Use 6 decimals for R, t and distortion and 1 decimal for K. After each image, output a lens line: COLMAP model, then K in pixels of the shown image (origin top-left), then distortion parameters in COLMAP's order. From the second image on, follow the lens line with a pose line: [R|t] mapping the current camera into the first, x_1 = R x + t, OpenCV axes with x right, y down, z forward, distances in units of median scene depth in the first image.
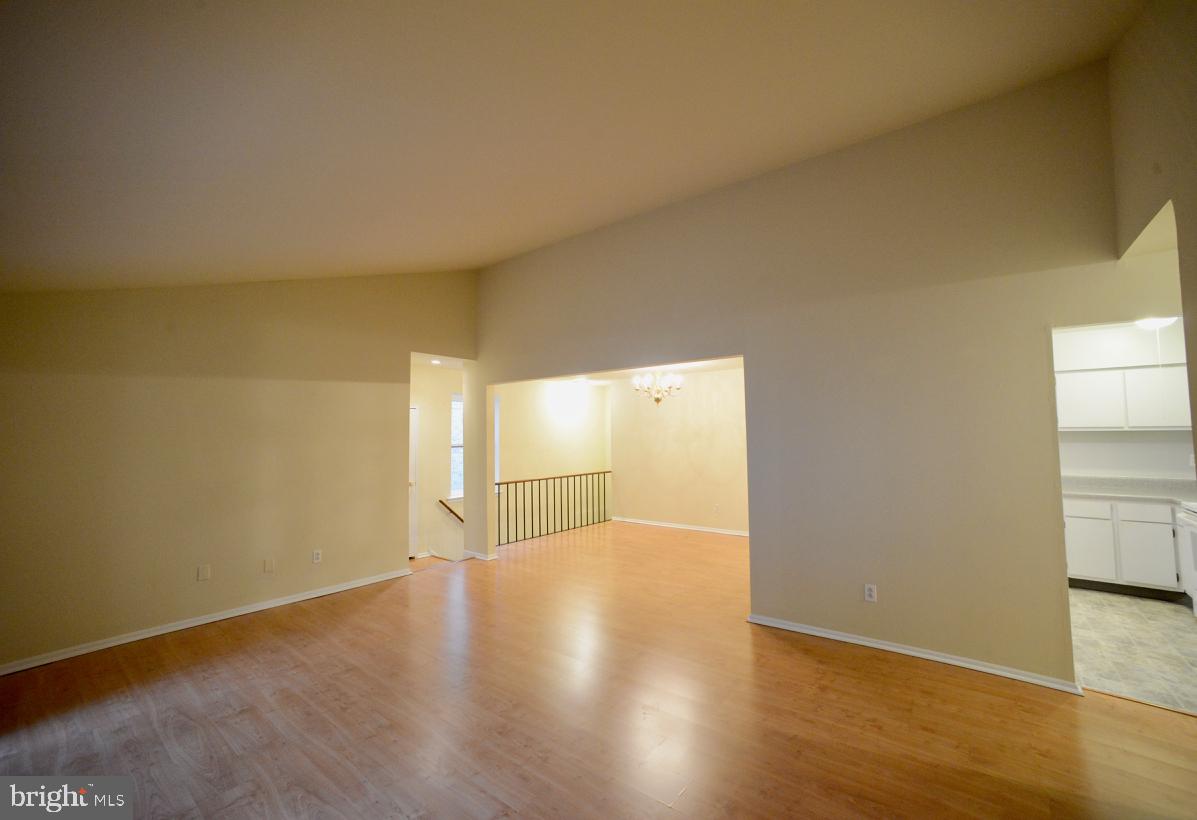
lens RADIAL K [[492.5, 0, 613.3], [0, 492.5, 407.0], [0, 0, 1]] dist [-0.062050, 0.028039]
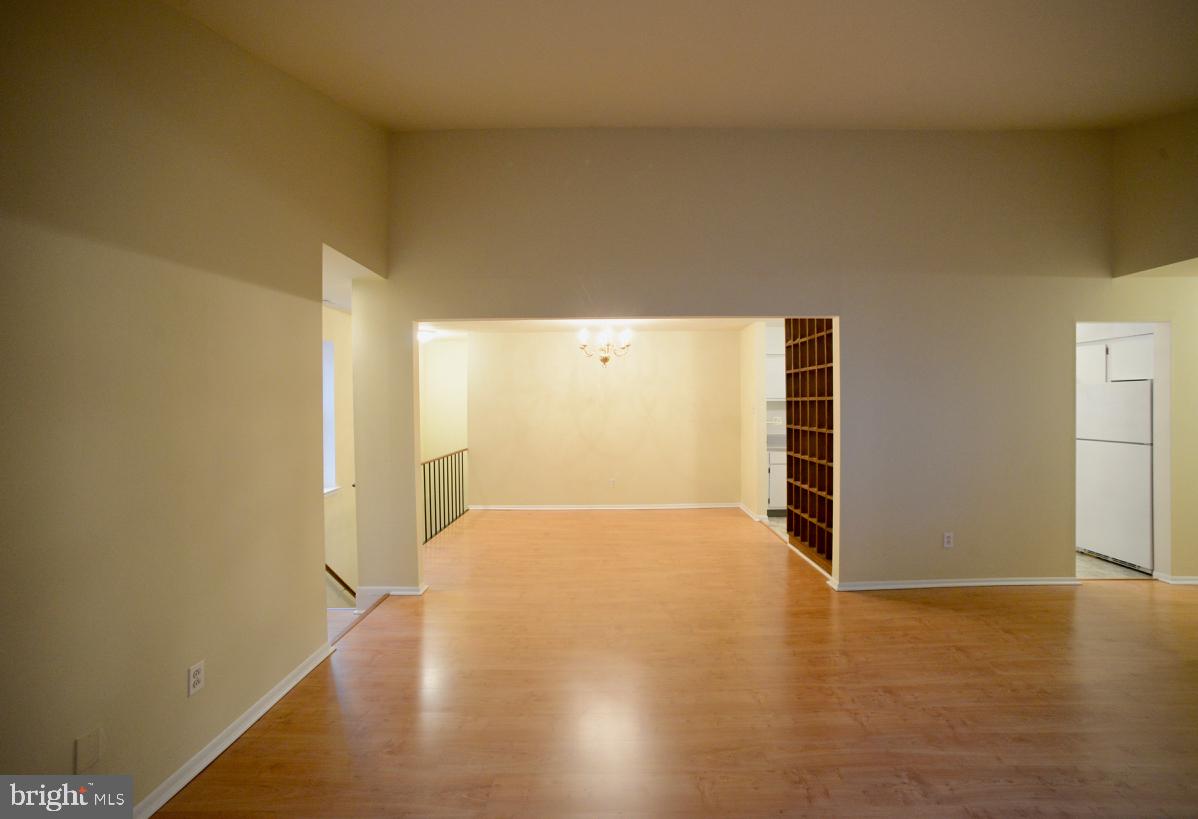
lens RADIAL K [[500.2, 0, 609.3], [0, 500.2, 407.1], [0, 0, 1]] dist [-0.065522, 0.029881]
pose [[0.789372, -0.001896, 0.613912, -0.766322], [-0.035023, 0.998228, 0.048116, 0.044501], [-0.612915, -0.059483, 0.787907, 0.580299]]
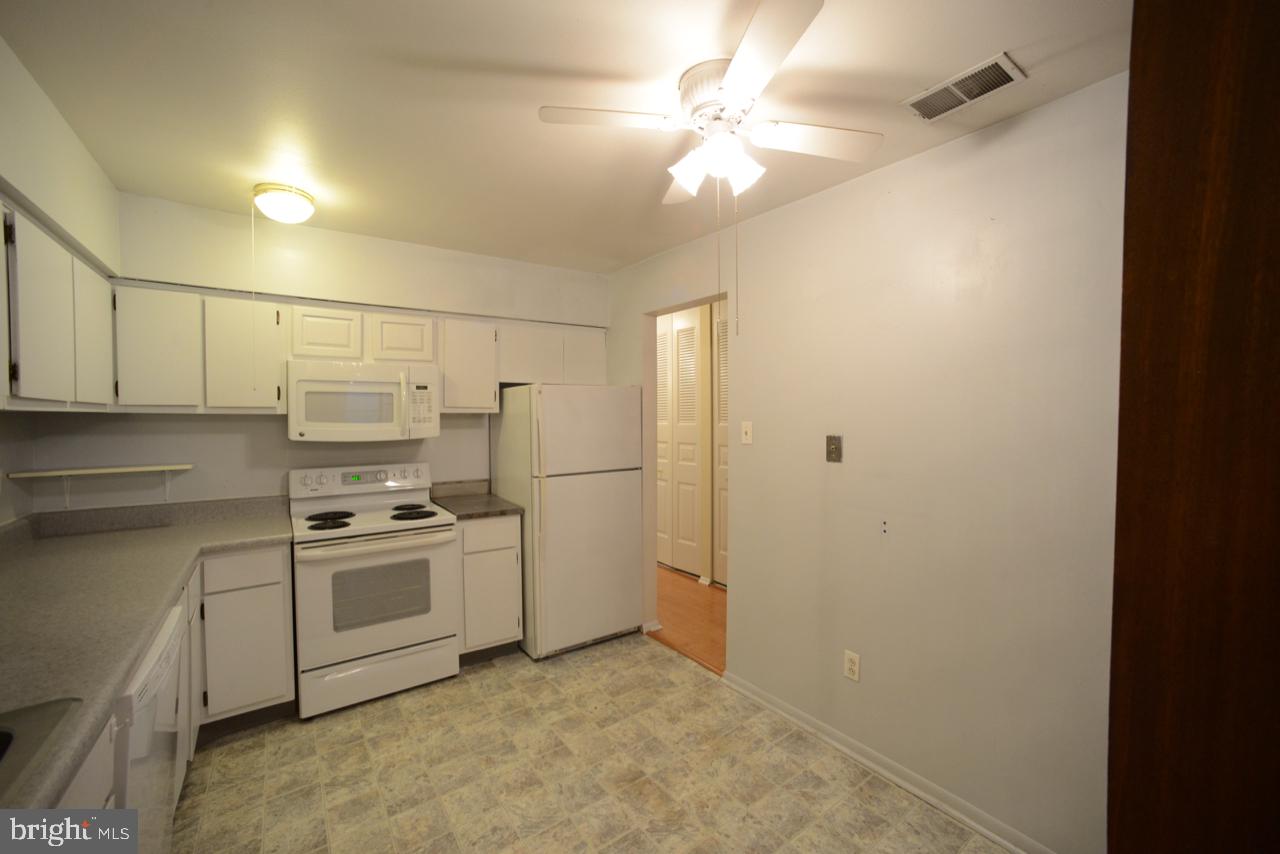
lens RADIAL K [[510.9, 0, 636.6], [0, 510.9, 423.8], [0, 0, 1]] dist [-0.066864, 0.031816]
pose [[-0.958894, 0.009674, 0.283599, 0.679138], [-0.000545, 0.999354, -0.035931, 0.093873], [-0.283763, -0.034608, -0.958270, 1.605363]]
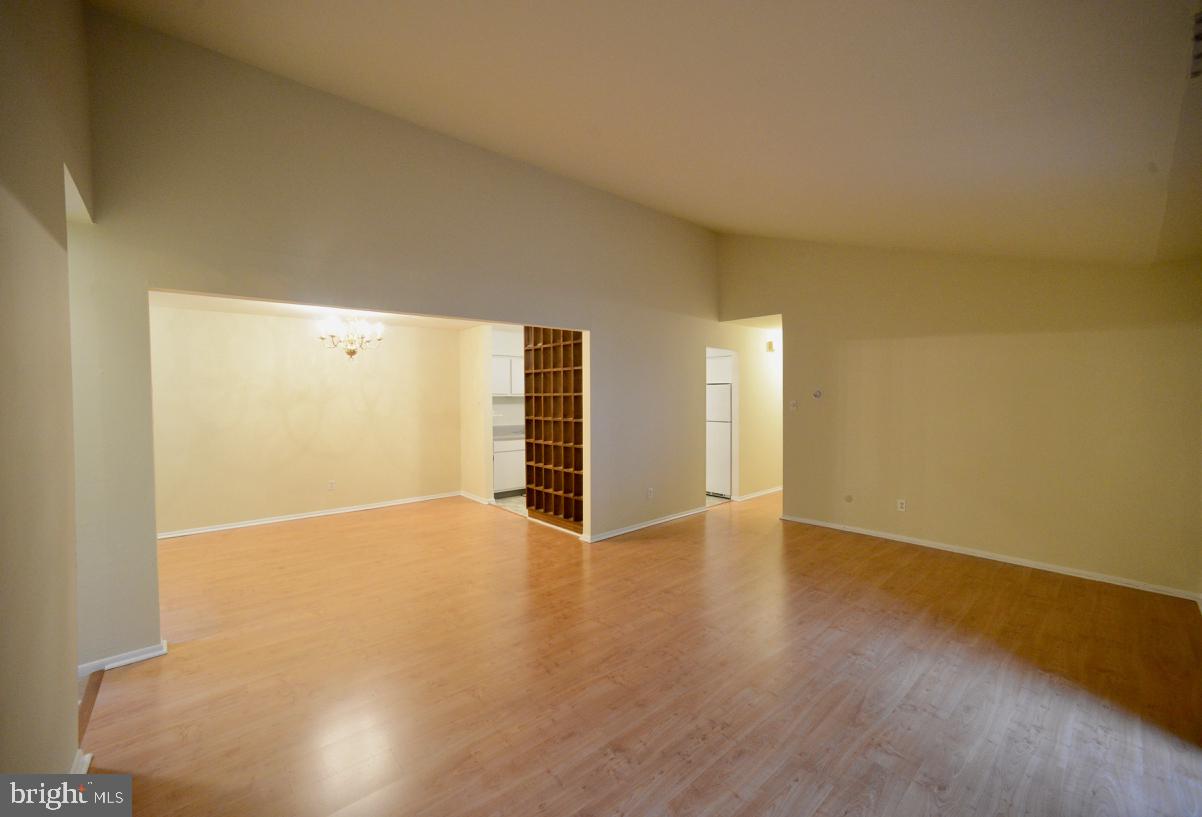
lens RADIAL K [[489.7, 0, 607.3], [0, 489.7, 407.2], [0, 0, 1]] dist [-0.075413, 0.037582]
pose [[0.181142, -0.016431, 0.983320, -1.063187], [-0.051428, 0.998334, 0.026156, 0.057464], [-0.982111, -0.055308, 0.179996, 0.825478]]
